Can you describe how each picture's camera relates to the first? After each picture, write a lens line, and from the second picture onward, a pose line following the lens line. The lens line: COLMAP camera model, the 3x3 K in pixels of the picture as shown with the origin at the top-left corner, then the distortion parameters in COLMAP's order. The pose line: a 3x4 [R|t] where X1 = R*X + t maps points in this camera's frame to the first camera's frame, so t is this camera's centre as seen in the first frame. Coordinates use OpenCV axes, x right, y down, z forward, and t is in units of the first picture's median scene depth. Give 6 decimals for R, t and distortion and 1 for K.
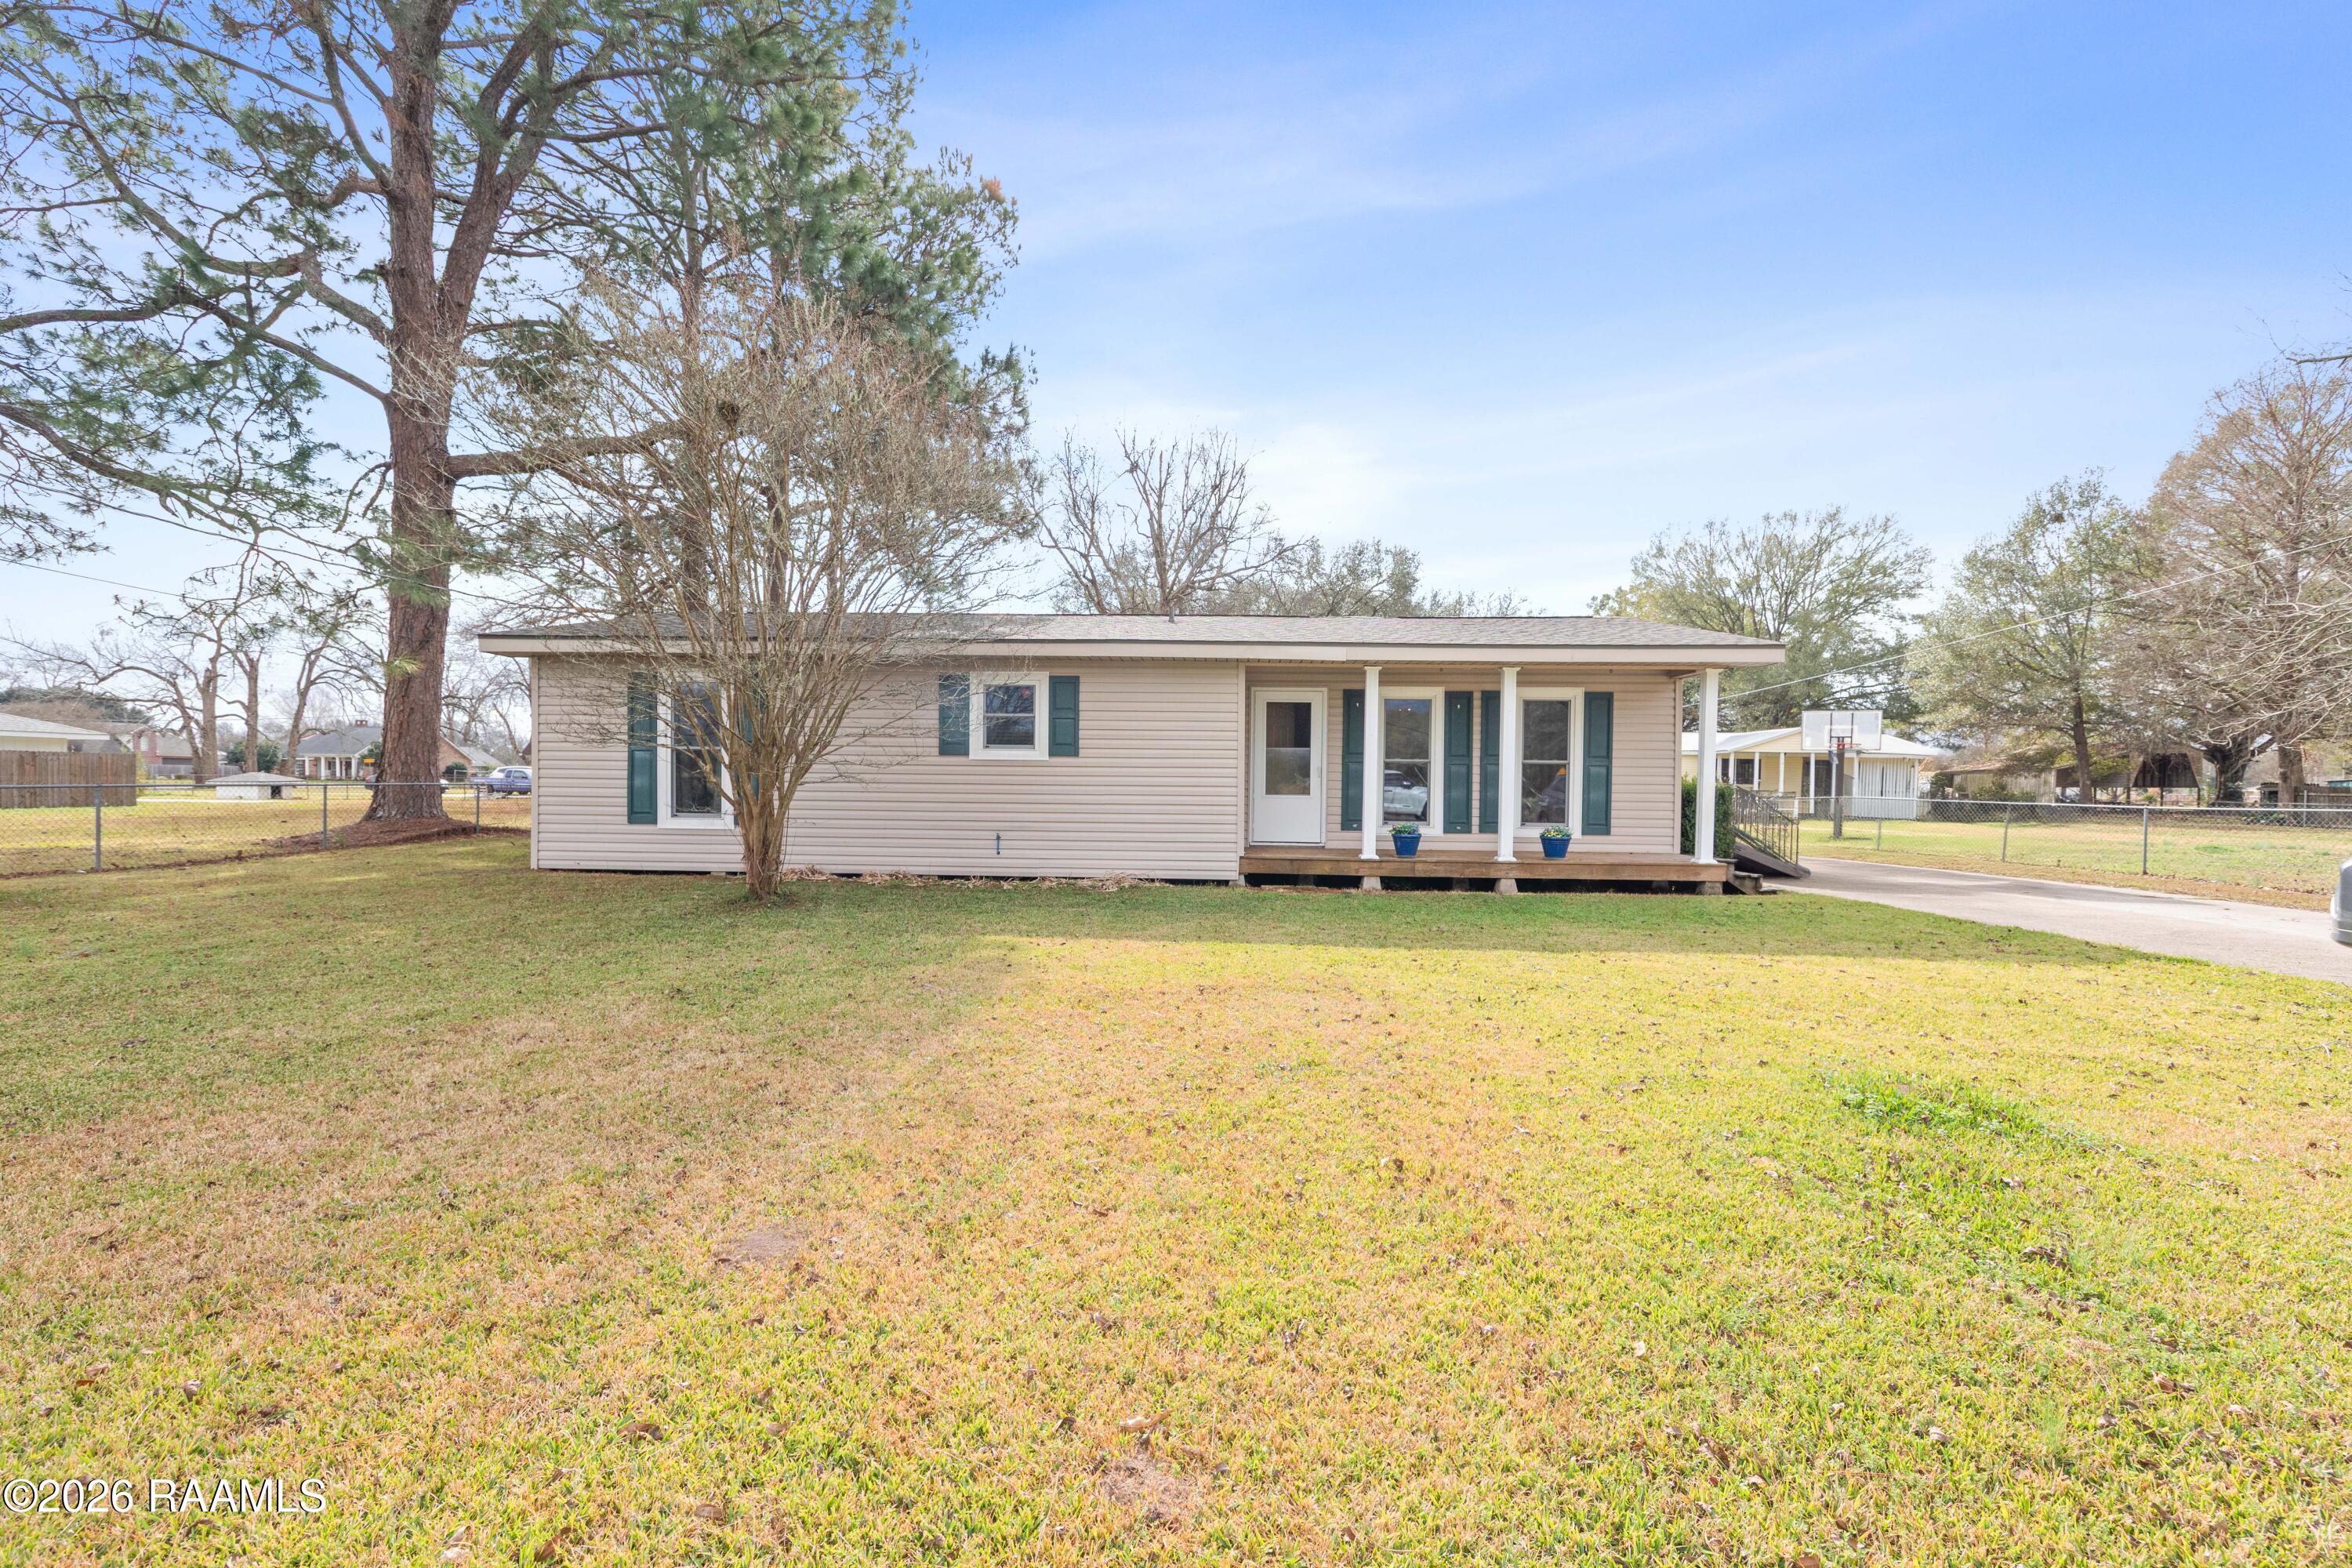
lens RADIAL K [[994.1, 0, 1180.8], [0, 994.1, 775.2], [0, 0, 1]] dist [0.009451, 0.000198]
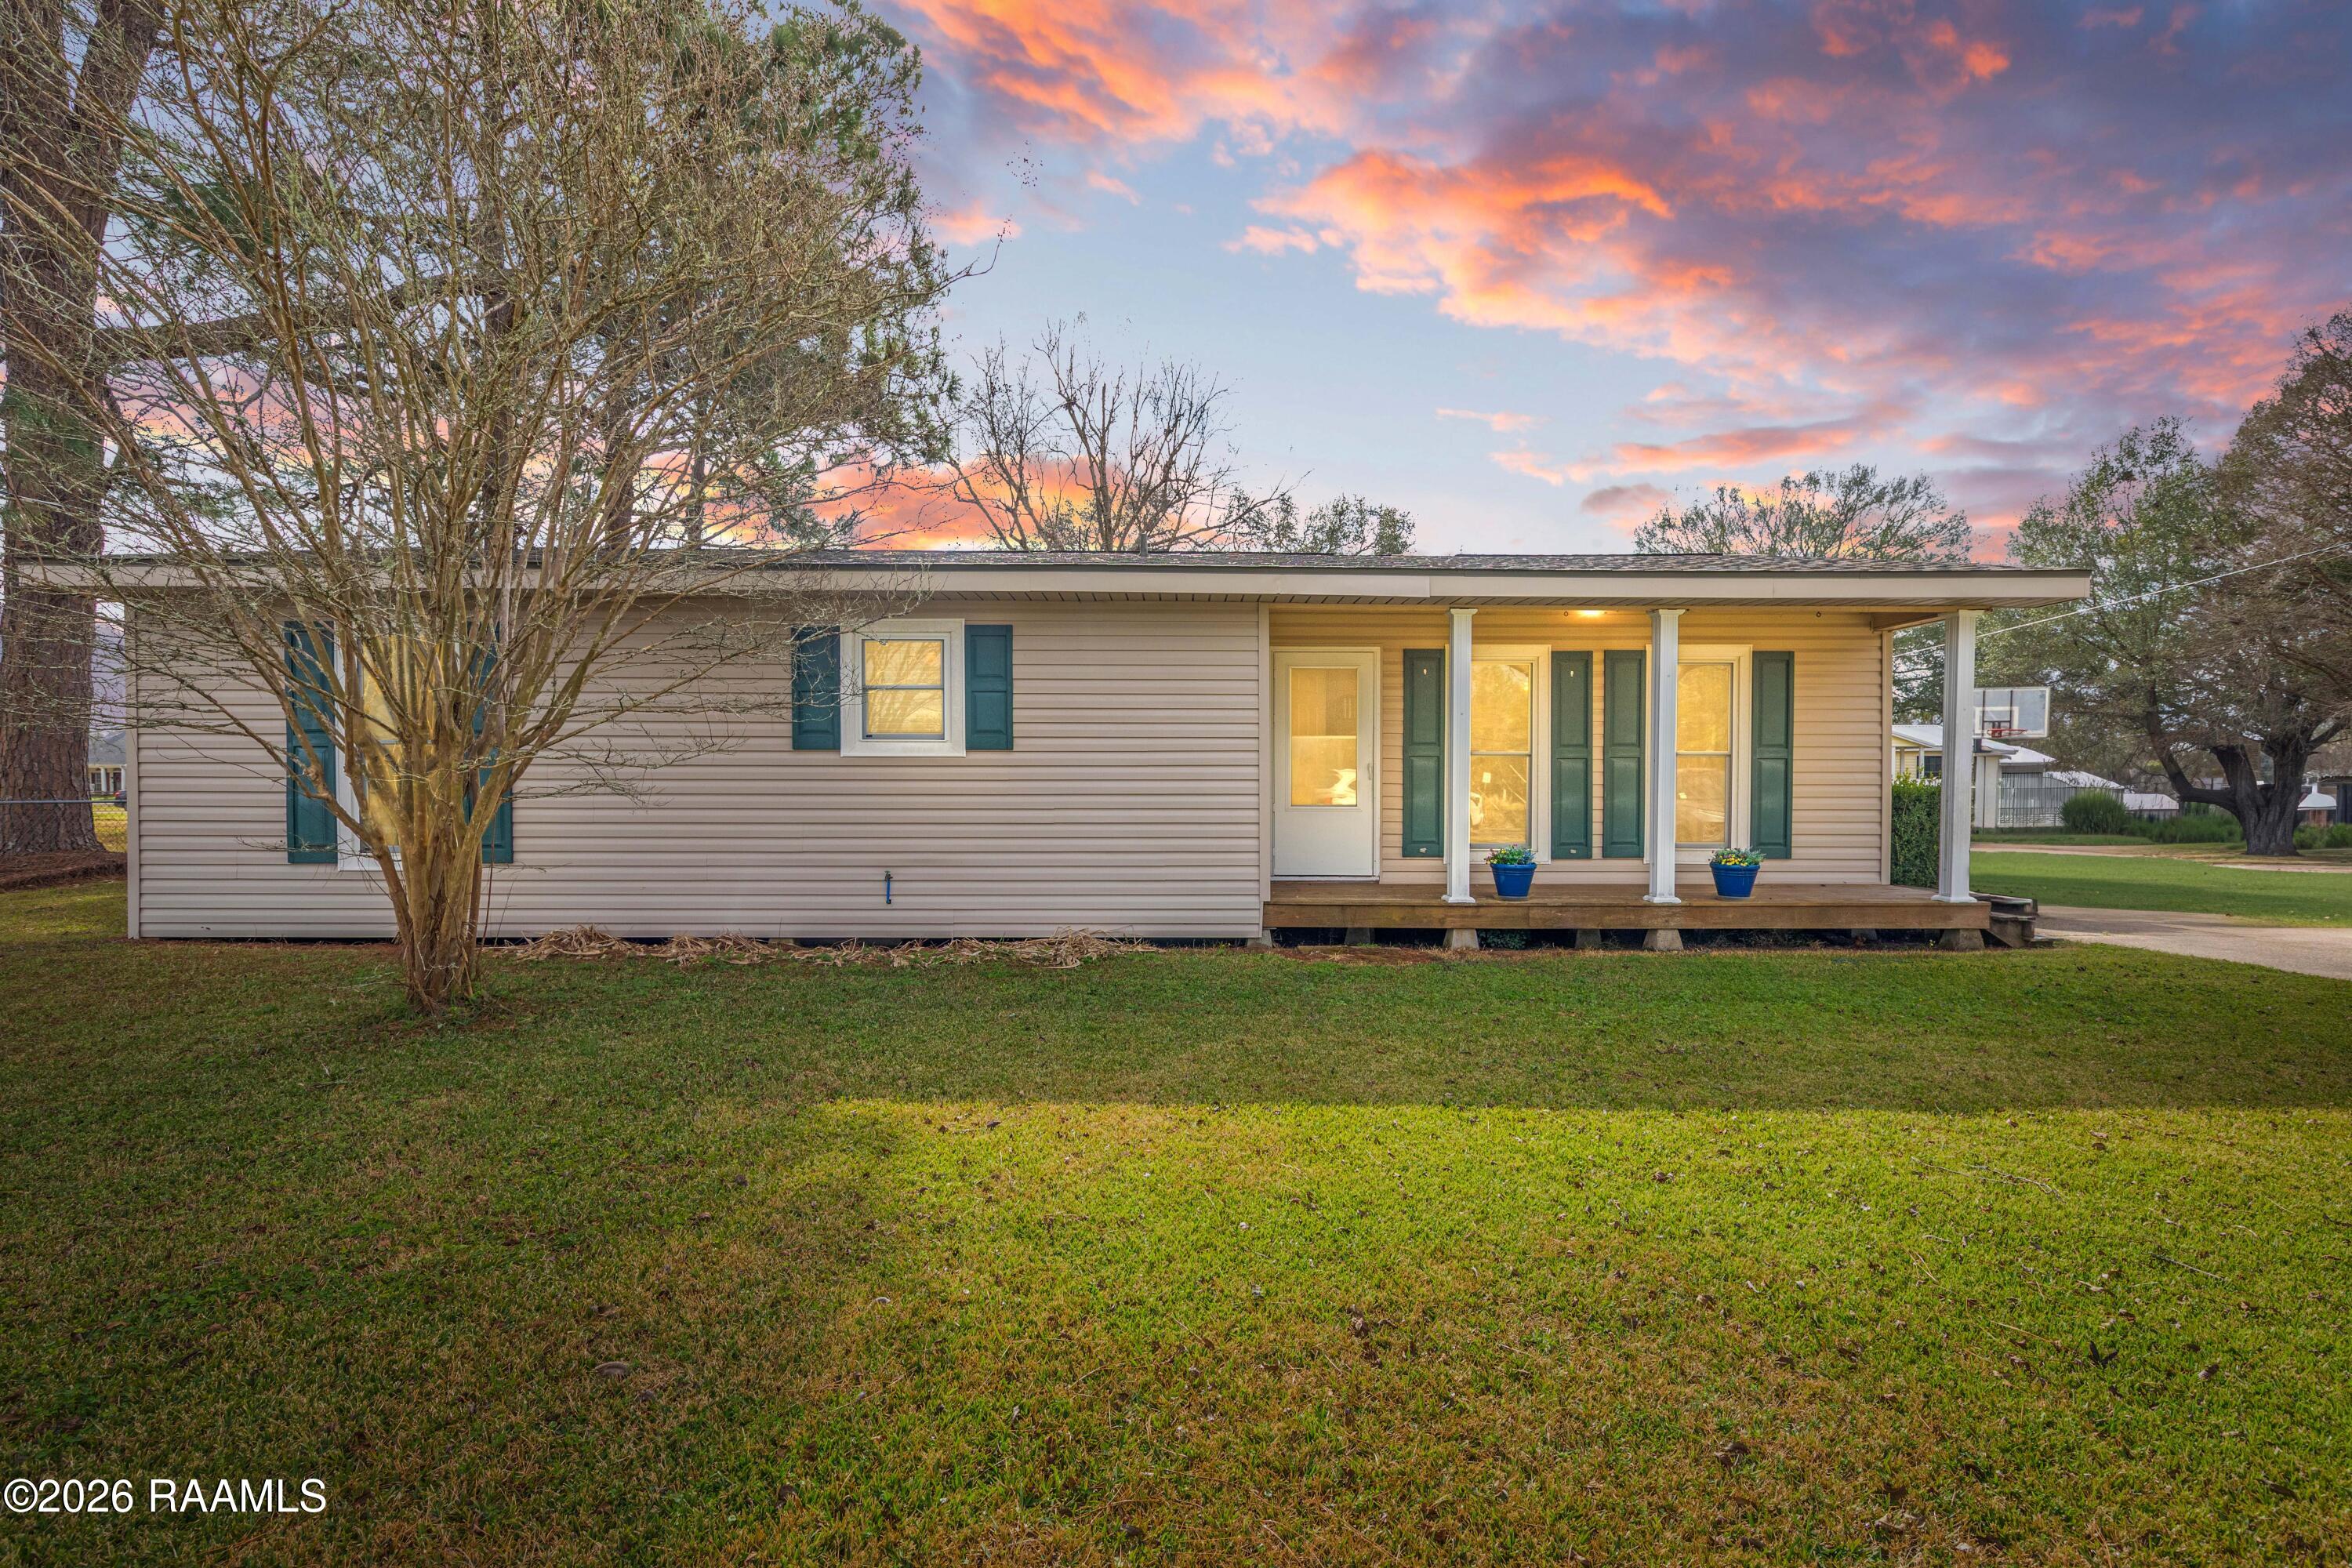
lens RADIAL K [[1084.9, 0, 1173.3], [0, 1084.9, 798.6], [0, 0, 1]] dist [0.013872, 0.000313]
pose [[0.998641, -0.010898, 0.050969, -0.032159], [0.010040, 0.999804, 0.017061, 0.001318], [-0.051145, -0.016526, 0.998554, 0.267857]]
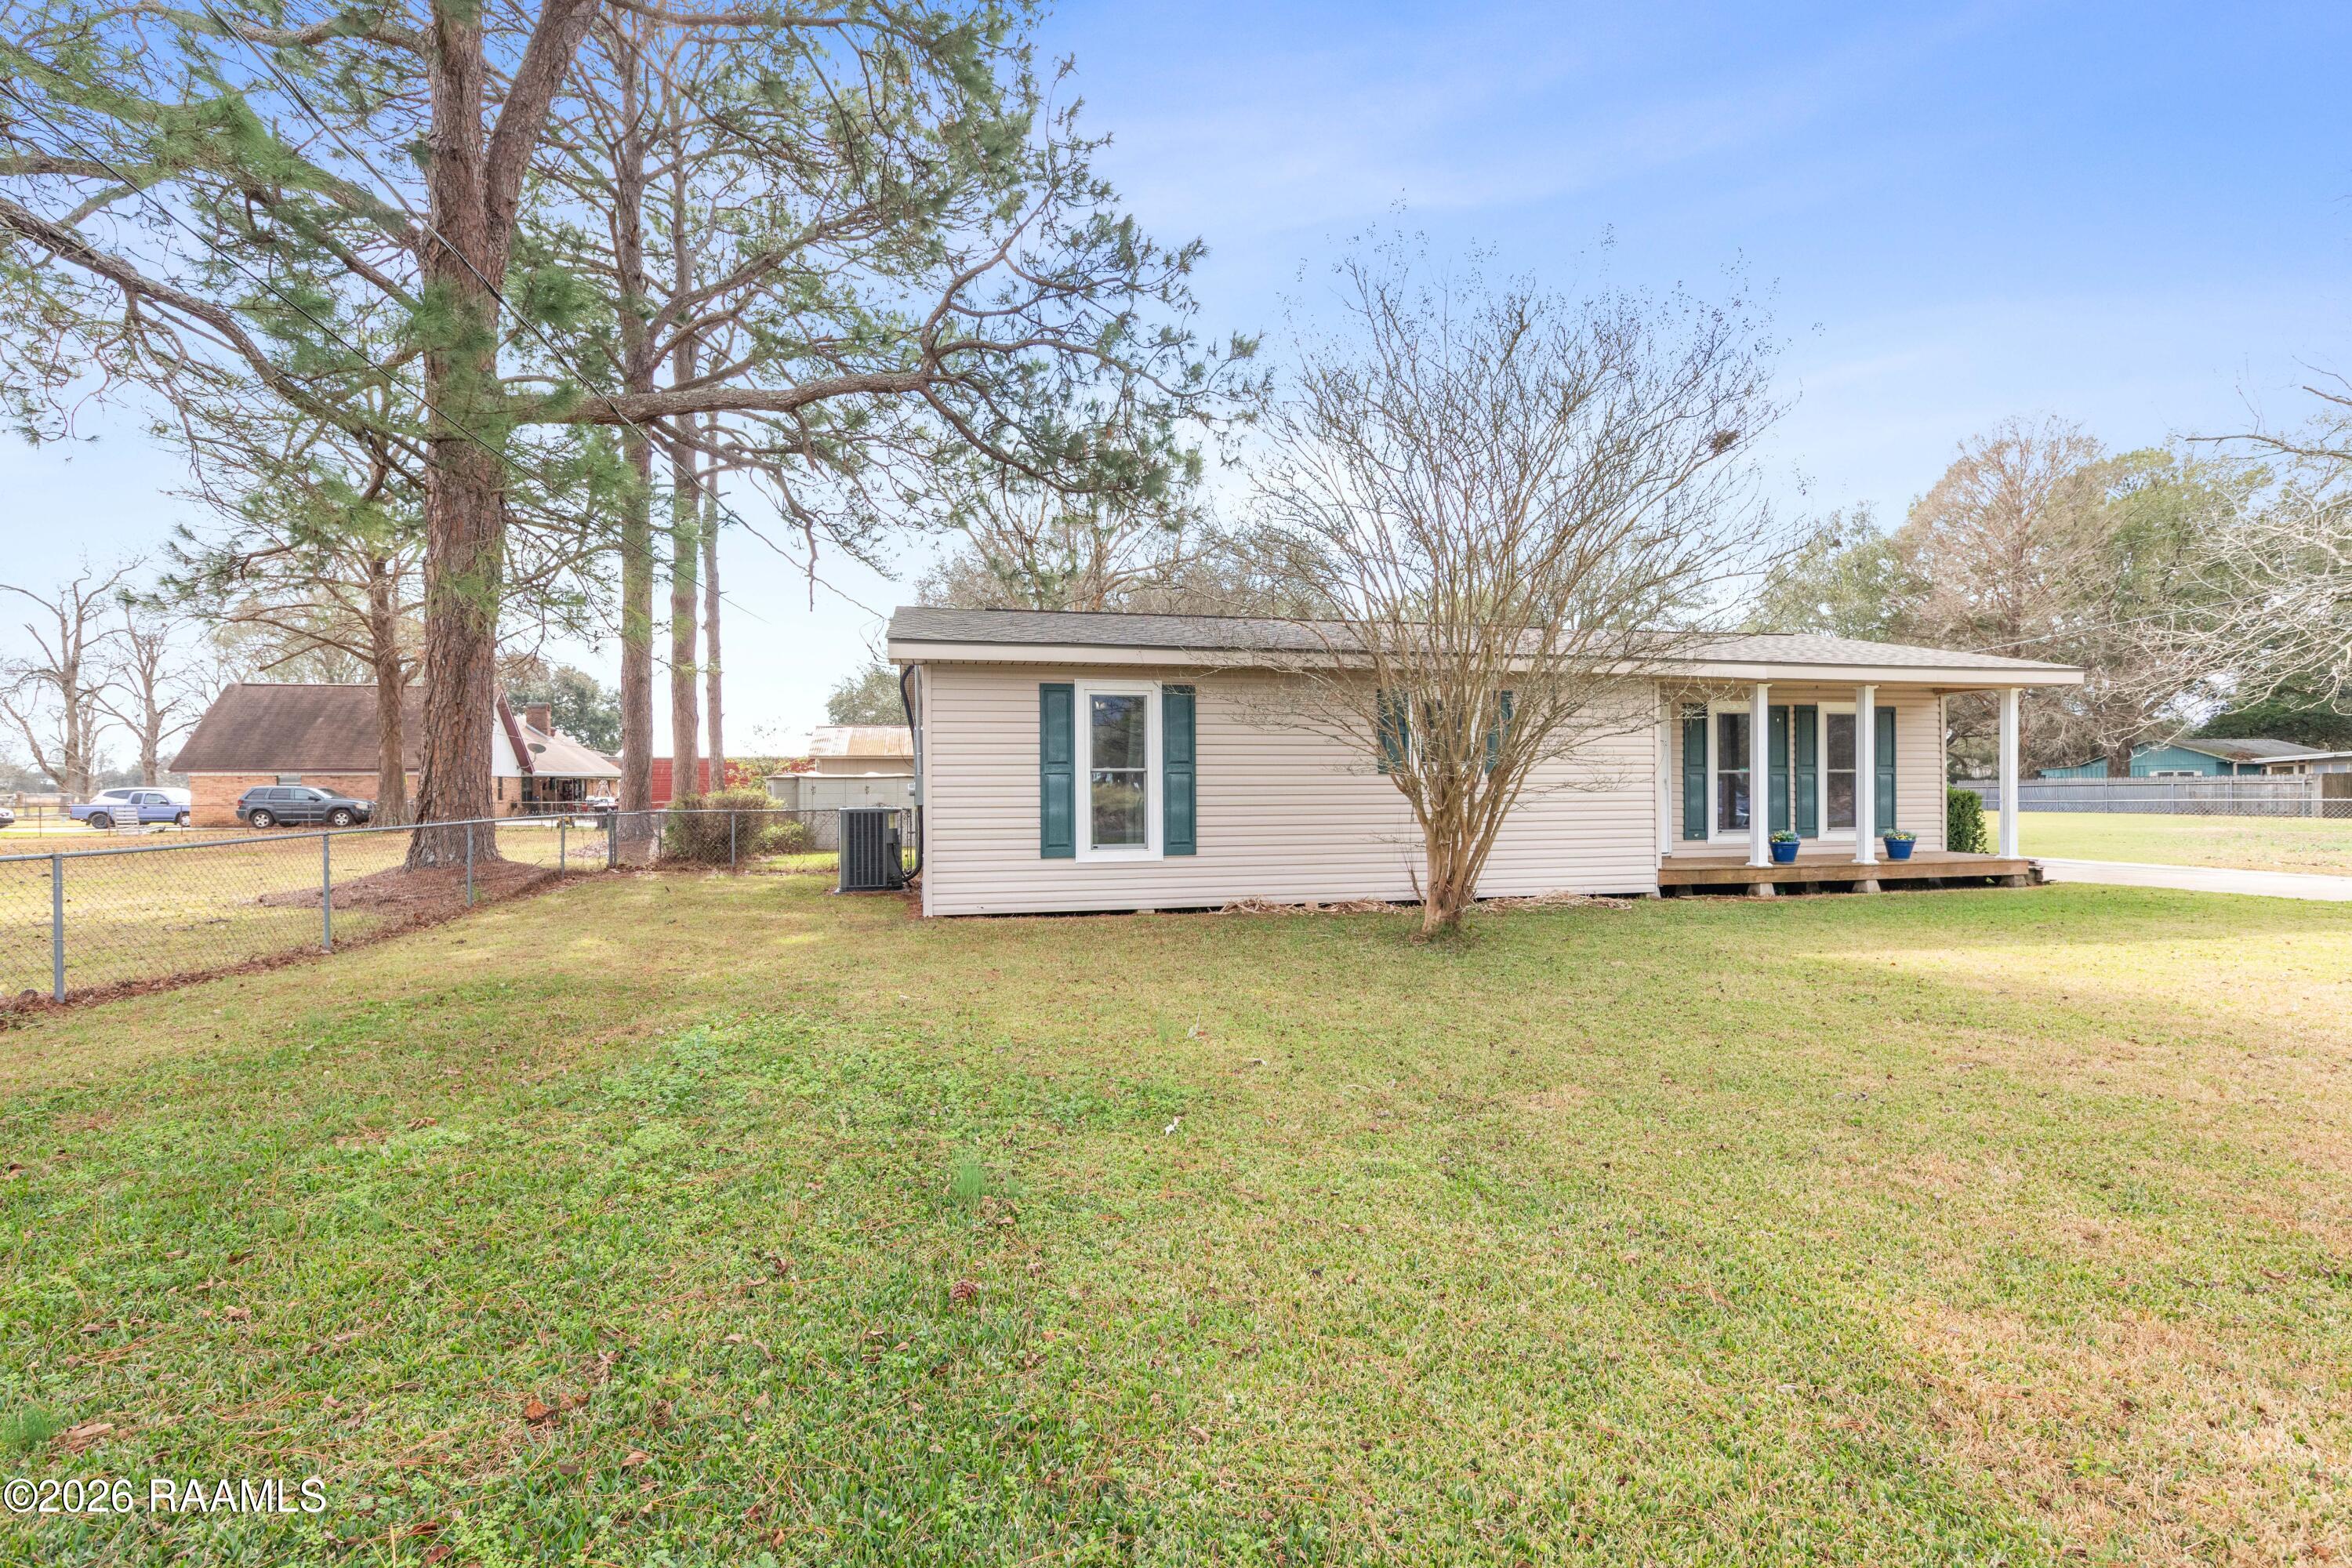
lens RADIAL K [[1084.9, 0, 1162.7], [0, 1084.9, 785.3], [0, 0, 1]] dist [0.013872, 0.000313]
pose [[0.962591, -0.018958, 0.270296, -0.665520], [0.017468, 0.999816, 0.007917, -0.019680], [-0.270396, -0.002899, 0.962745, 0.057818]]
